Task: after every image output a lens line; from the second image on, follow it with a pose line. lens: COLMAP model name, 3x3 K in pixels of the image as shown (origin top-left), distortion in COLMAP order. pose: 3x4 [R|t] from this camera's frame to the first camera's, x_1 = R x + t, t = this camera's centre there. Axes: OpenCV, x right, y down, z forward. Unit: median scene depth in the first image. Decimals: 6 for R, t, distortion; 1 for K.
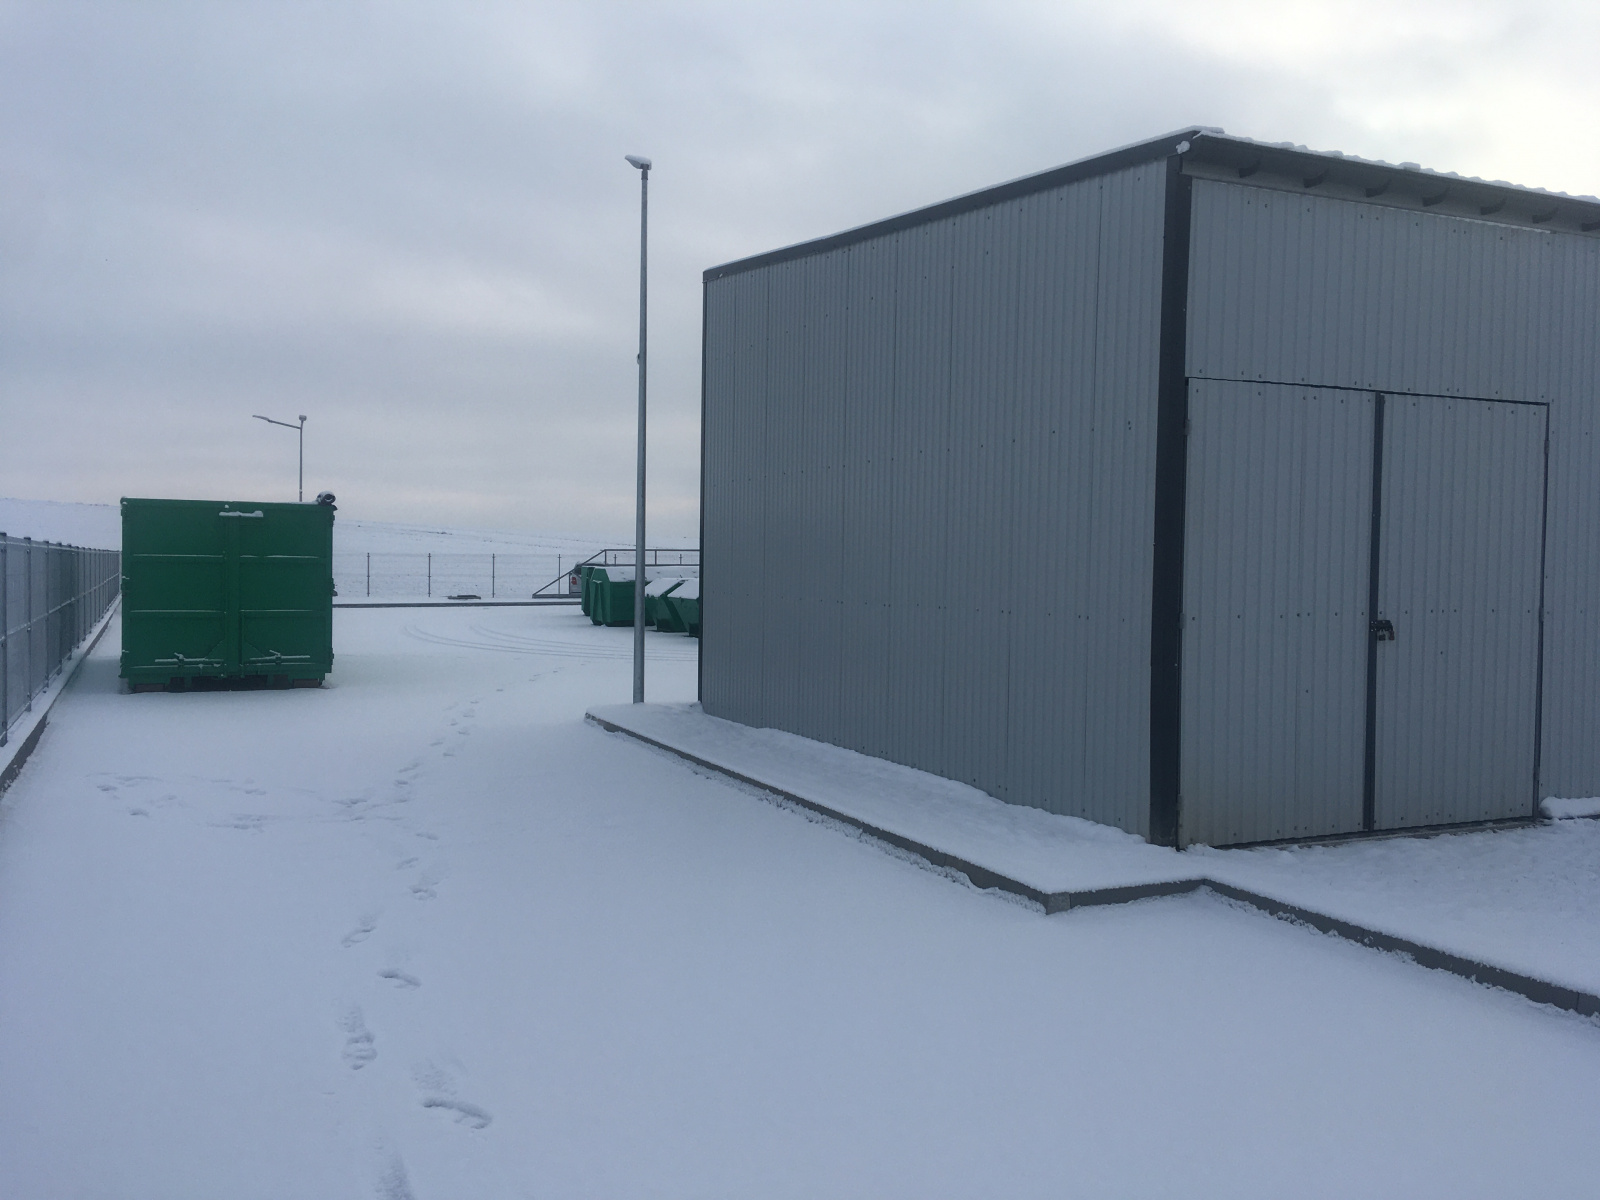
lens RADIAL K [[1321.5, 0, 800.0], [0, 1321.5, 600.0], [0, 0, 1]] dist [0.043249, -0.104200]
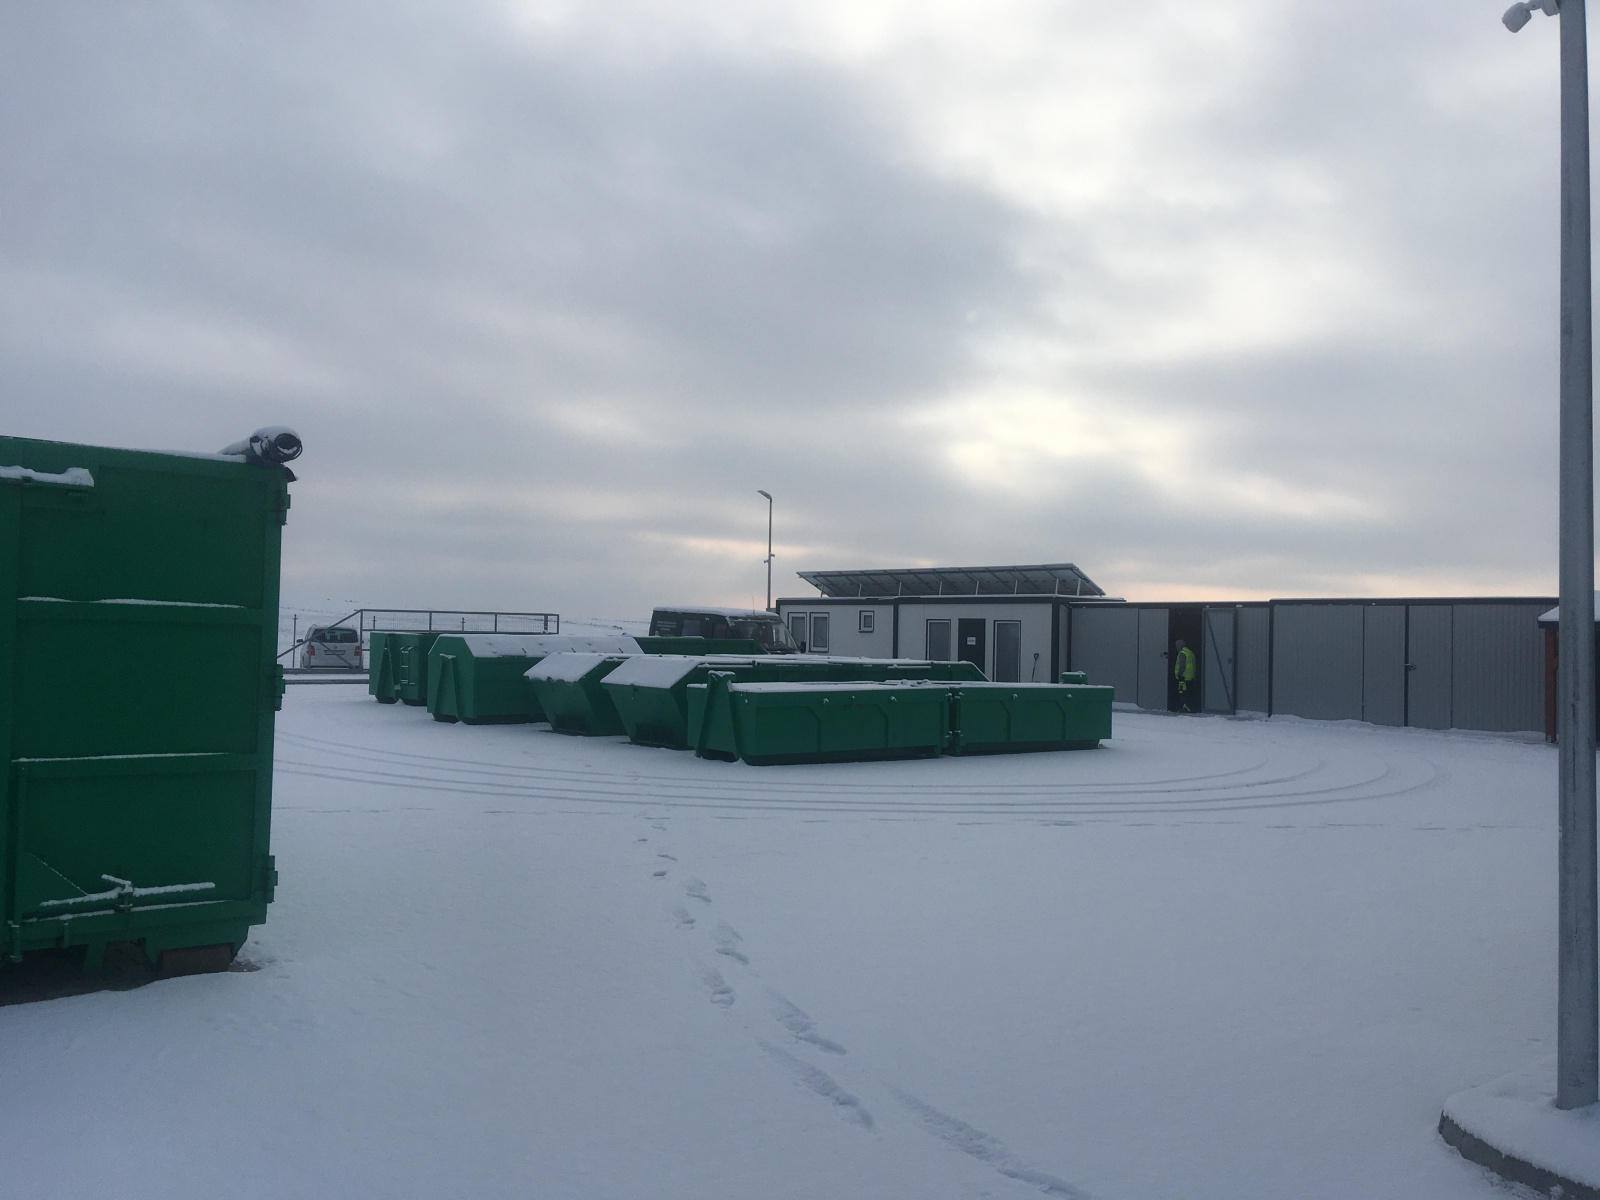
lens RADIAL K [[1321.5, 0, 800.0], [0, 1321.5, 600.0], [0, 0, 1]] dist [0.043249, -0.104200]
pose [[0.965627, 0.022135, 0.258989, -0.157915], [-0.008555, 0.998534, -0.053445, -0.008080], [-0.259792, 0.049392, 0.964401, 0.310320]]
